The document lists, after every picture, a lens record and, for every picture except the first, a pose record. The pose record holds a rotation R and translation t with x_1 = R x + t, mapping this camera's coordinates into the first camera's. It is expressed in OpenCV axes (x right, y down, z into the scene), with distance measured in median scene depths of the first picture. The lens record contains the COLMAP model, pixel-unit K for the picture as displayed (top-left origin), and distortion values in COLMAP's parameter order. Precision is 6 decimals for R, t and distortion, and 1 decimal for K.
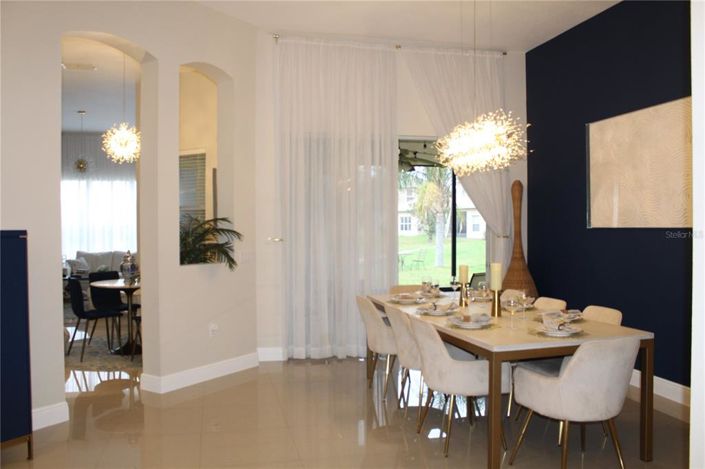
lens RADIAL K [[590.7, 0, 352.5], [0, 590.7, 234.5], [0, 0, 1]] dist [-0.172089, 0.149540]
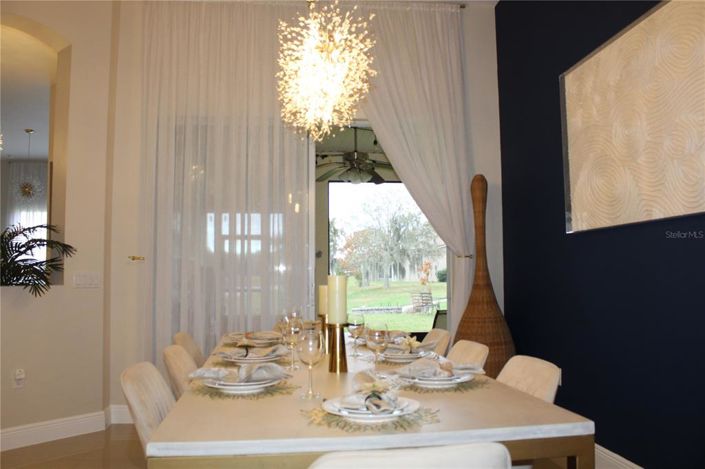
lens RADIAL K [[590.7, 0, 352.5], [0, 590.7, 234.5], [0, 0, 1]] dist [-0.172089, 0.149540]
pose [[0.993356, -0.010296, -0.114618, 0.264947], [0.000748, 0.996546, -0.083035, 0.047098], [0.115077, 0.082398, 0.989933, 0.364079]]
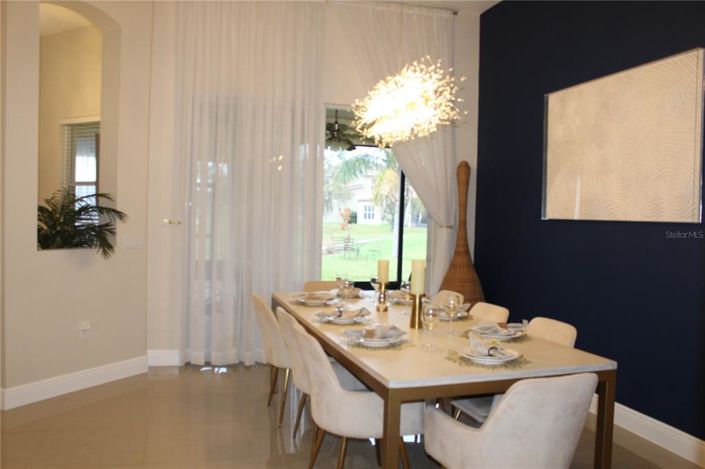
lens RADIAL K [[590.7, 0, 352.5], [0, 590.7, 234.5], [0, 0, 1]] dist [-0.172089, 0.149540]
pose [[0.998090, 0.028018, 0.055053, 0.094684], [-0.029119, 0.999390, 0.019294, 0.003363], [-0.054479, -0.020860, 0.998297, 0.188897]]
